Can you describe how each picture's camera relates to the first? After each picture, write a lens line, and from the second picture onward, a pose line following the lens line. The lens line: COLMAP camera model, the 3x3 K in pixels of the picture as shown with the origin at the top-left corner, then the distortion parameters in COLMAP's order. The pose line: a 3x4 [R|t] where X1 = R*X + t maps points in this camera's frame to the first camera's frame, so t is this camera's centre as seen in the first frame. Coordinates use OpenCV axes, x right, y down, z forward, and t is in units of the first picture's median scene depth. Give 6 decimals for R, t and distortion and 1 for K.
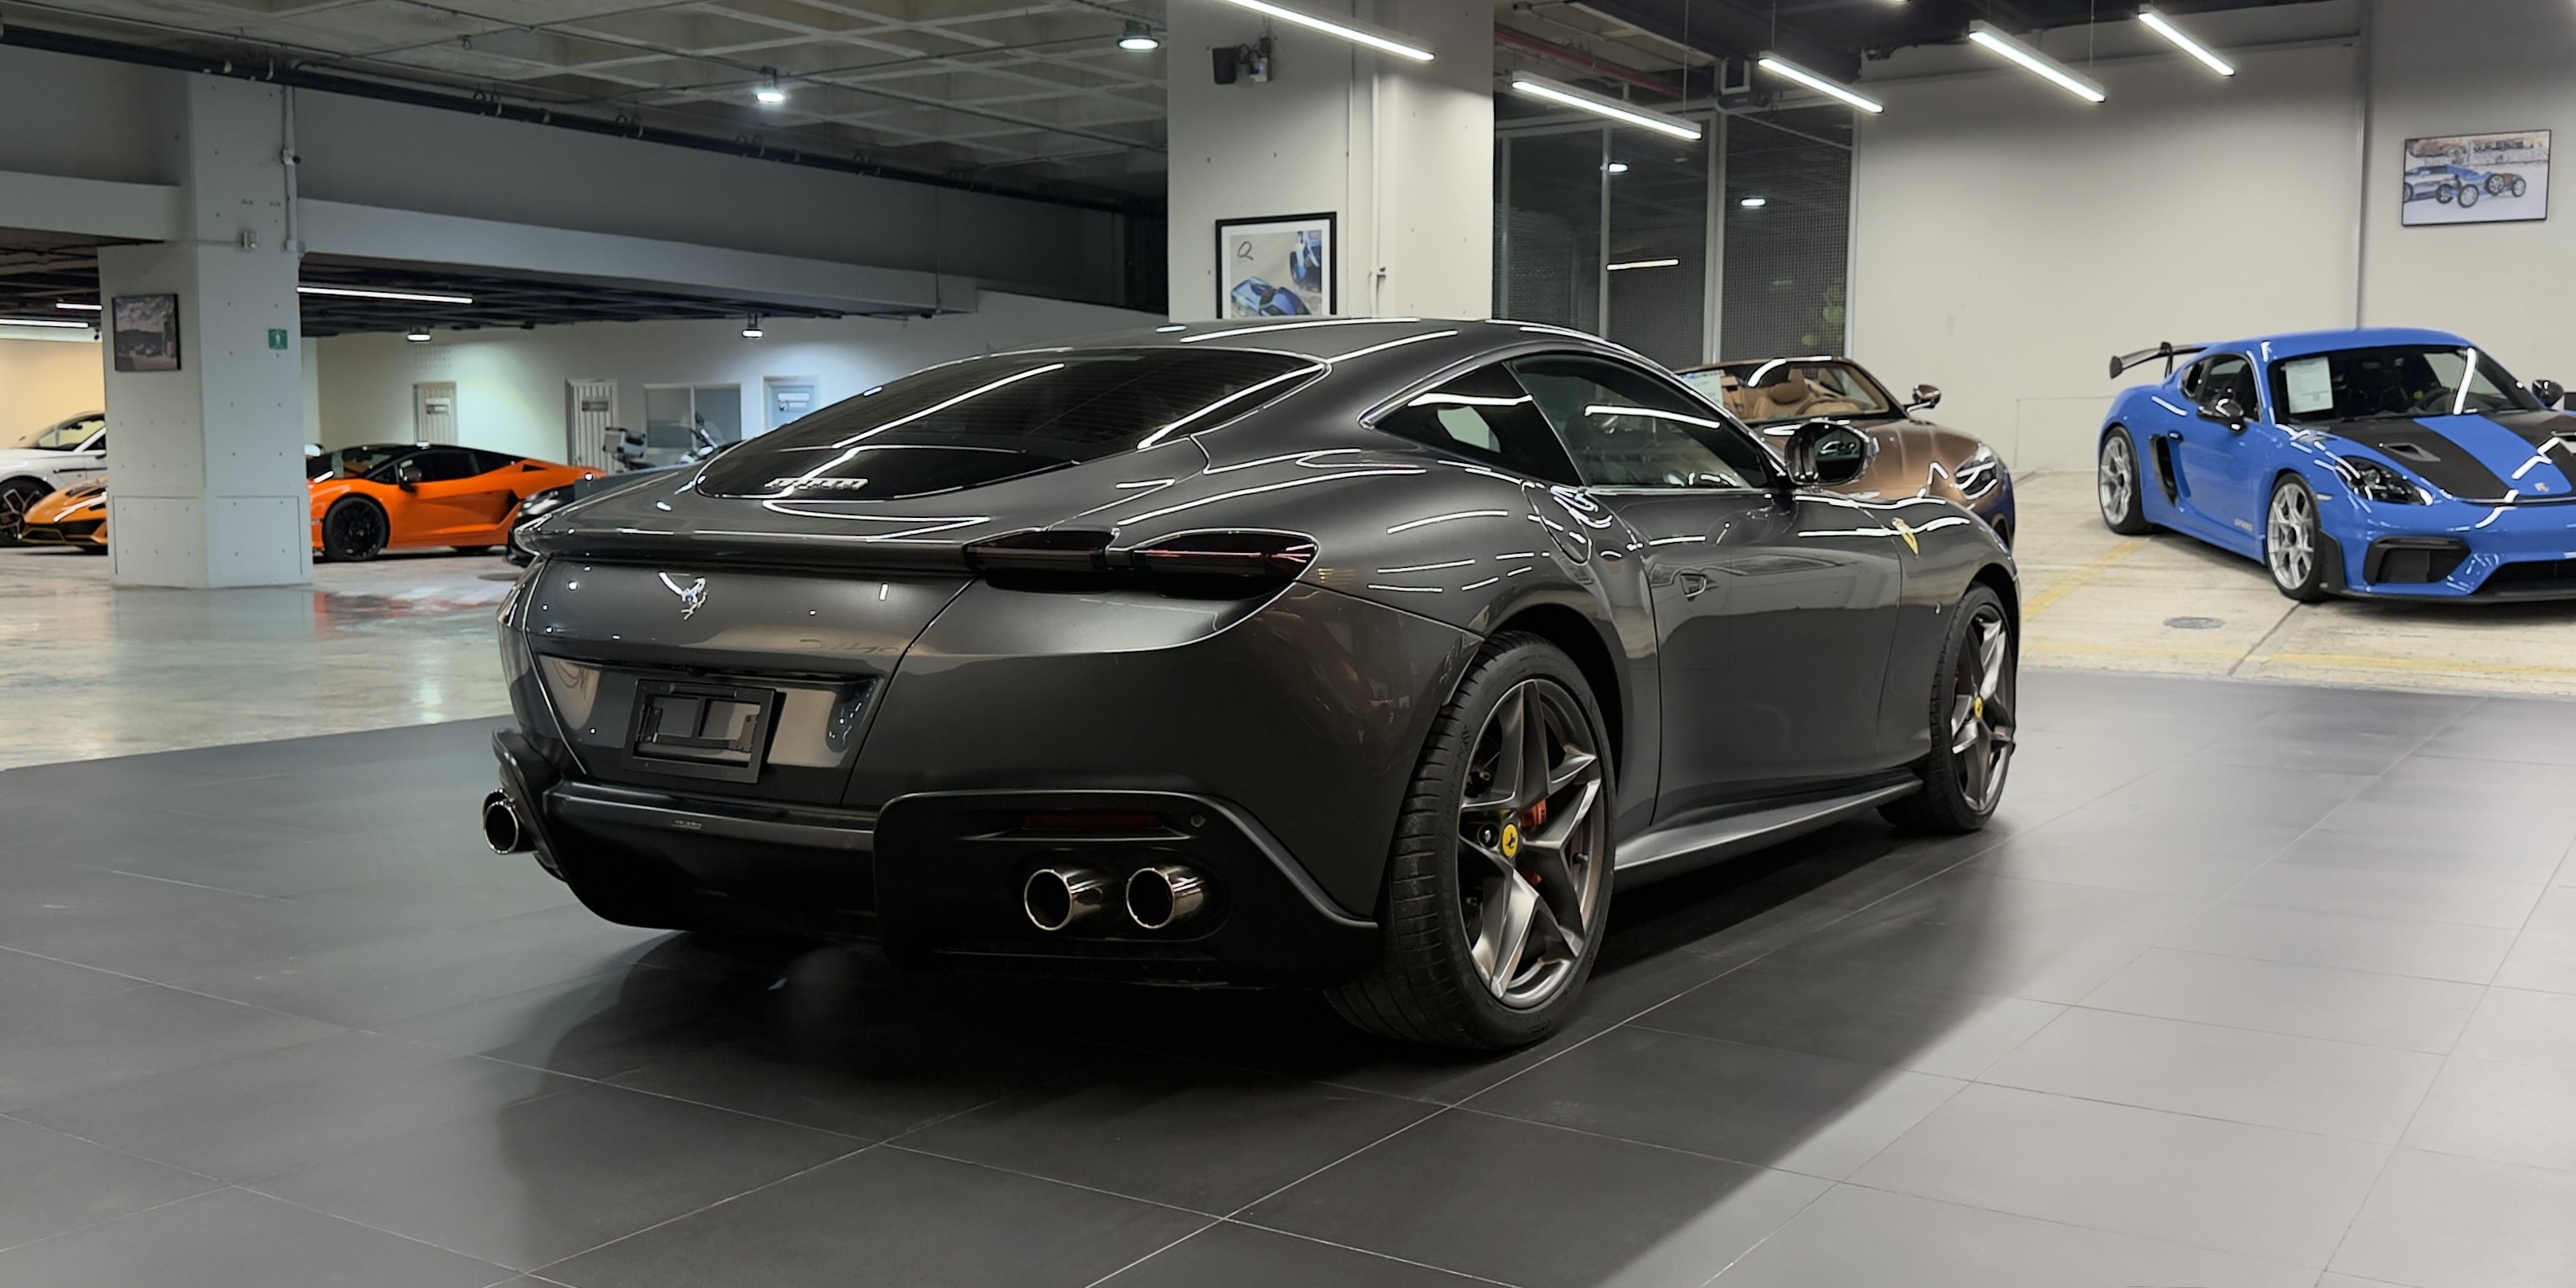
lens RADIAL K [[2219.0, 0, 1293.6], [0, 2219.0, 709.5], [0, 0, 1]] dist [0.244373, -0.390703]
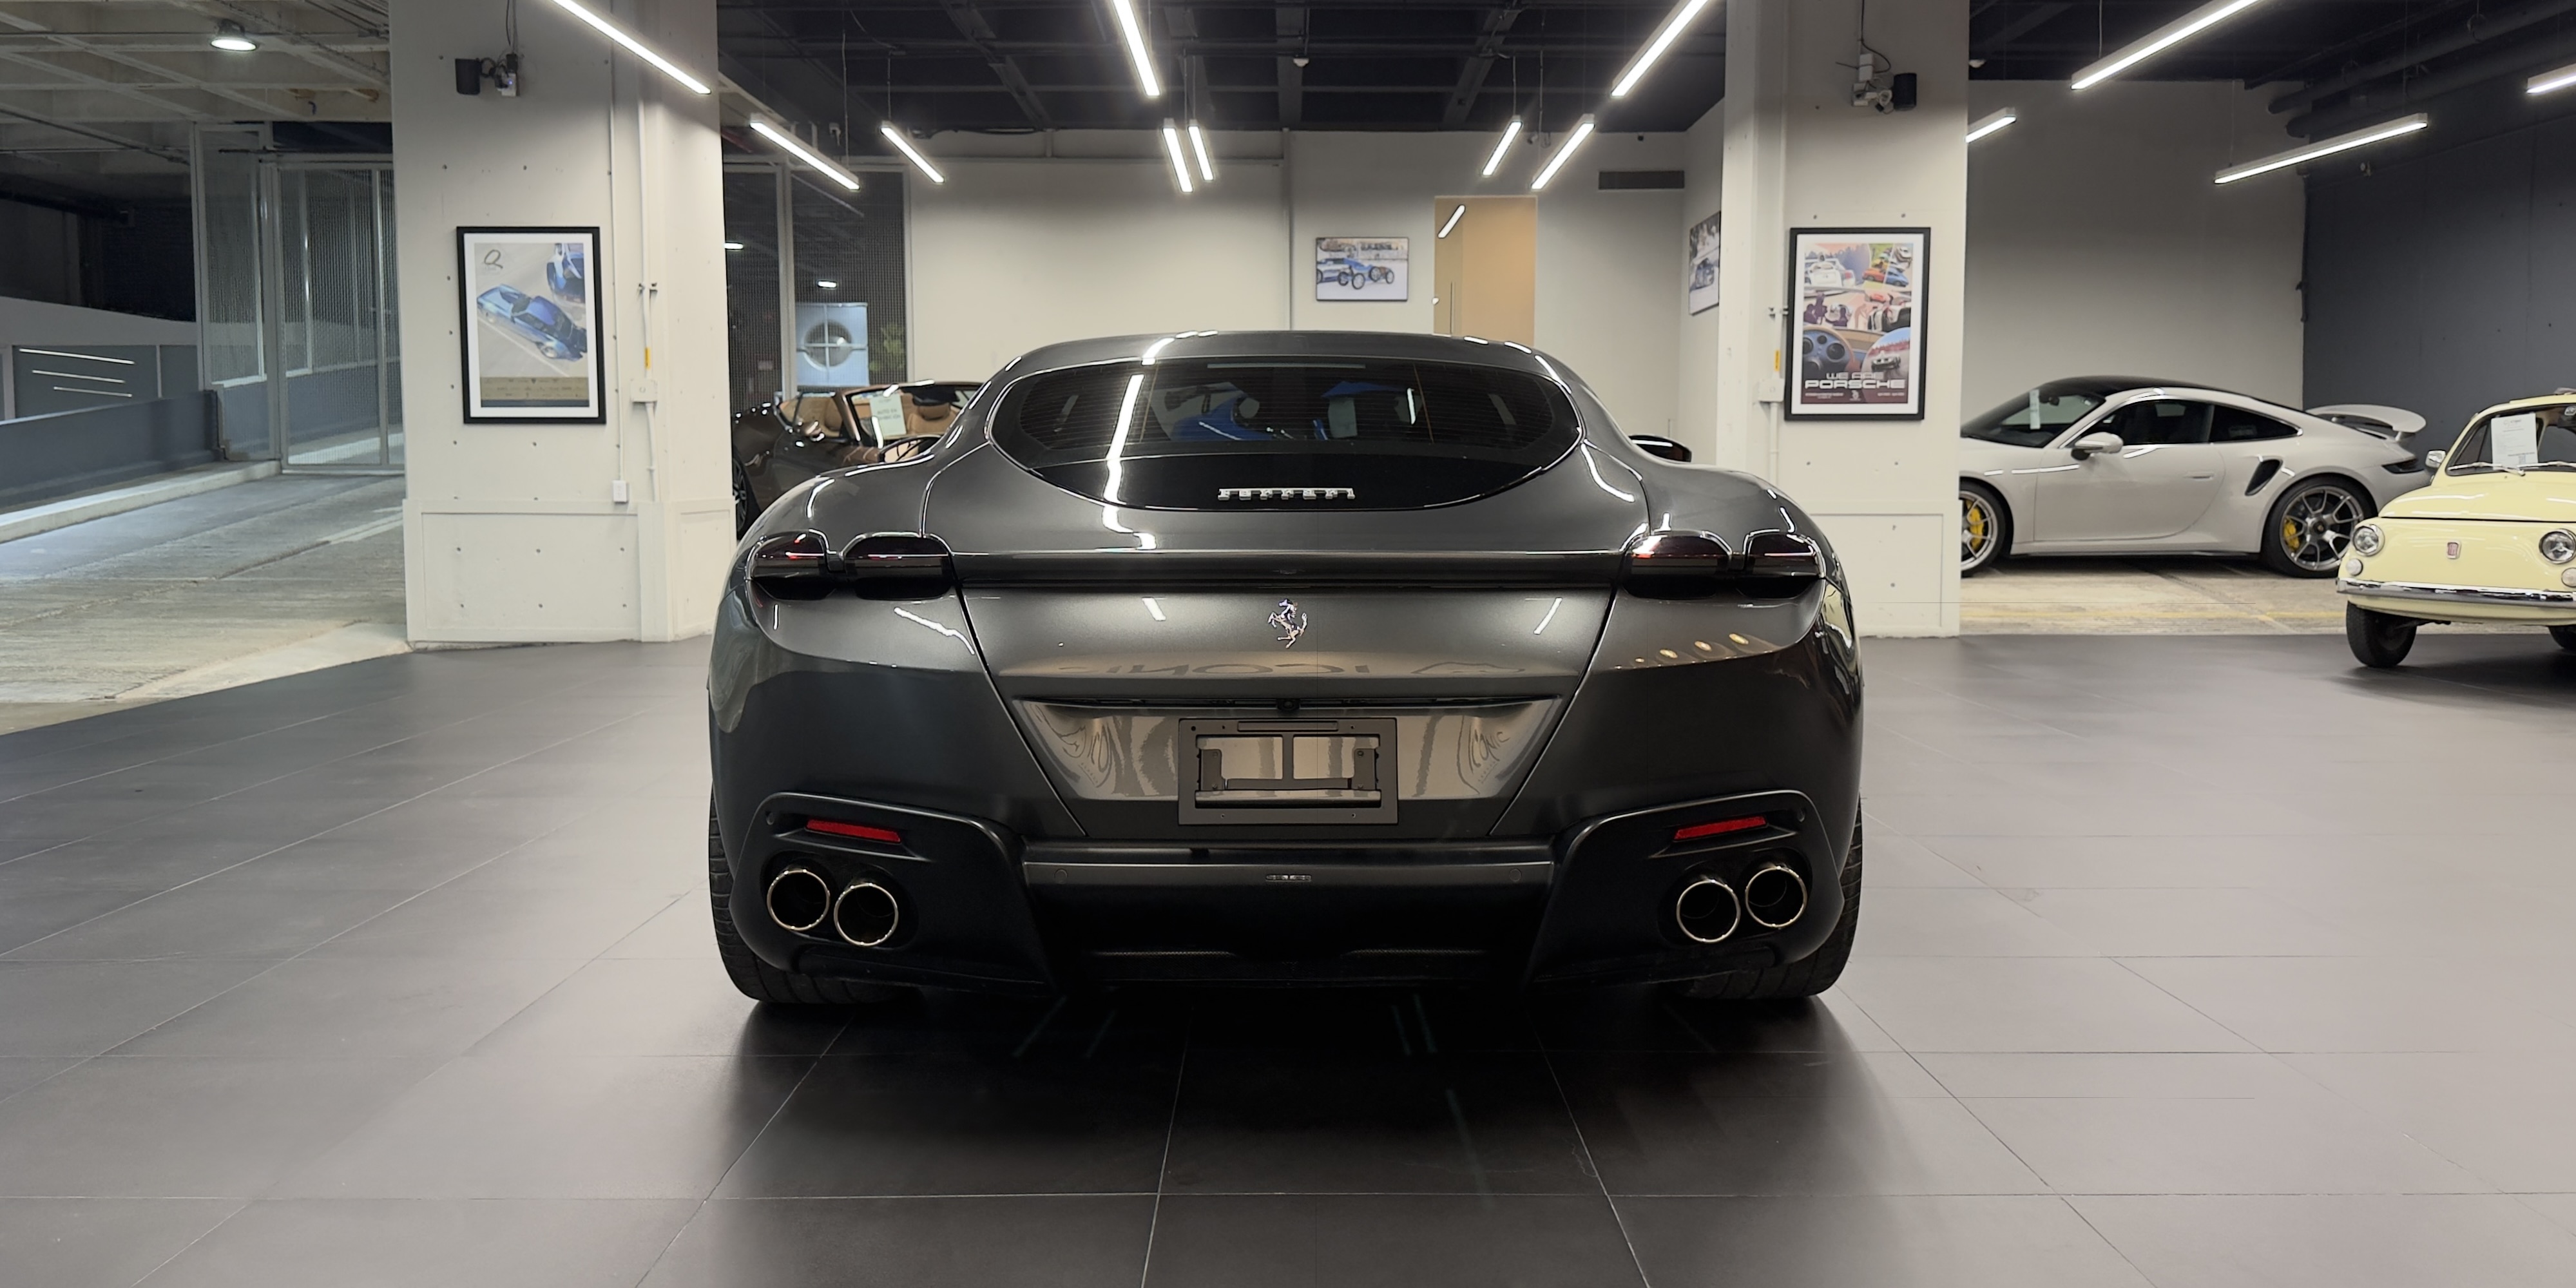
lens RADIAL K [[1829.9, 0, 1288.0], [0, 1829.9, 644.0], [0, 0, 1]] dist [0.070253, -0.066598]
pose [[0.837599, -0.057778, 0.543221, -0.179967], [0.066112, 0.997803, 0.004189, -0.011842], [-0.542270, 0.032404, 0.839579, 0.111617]]
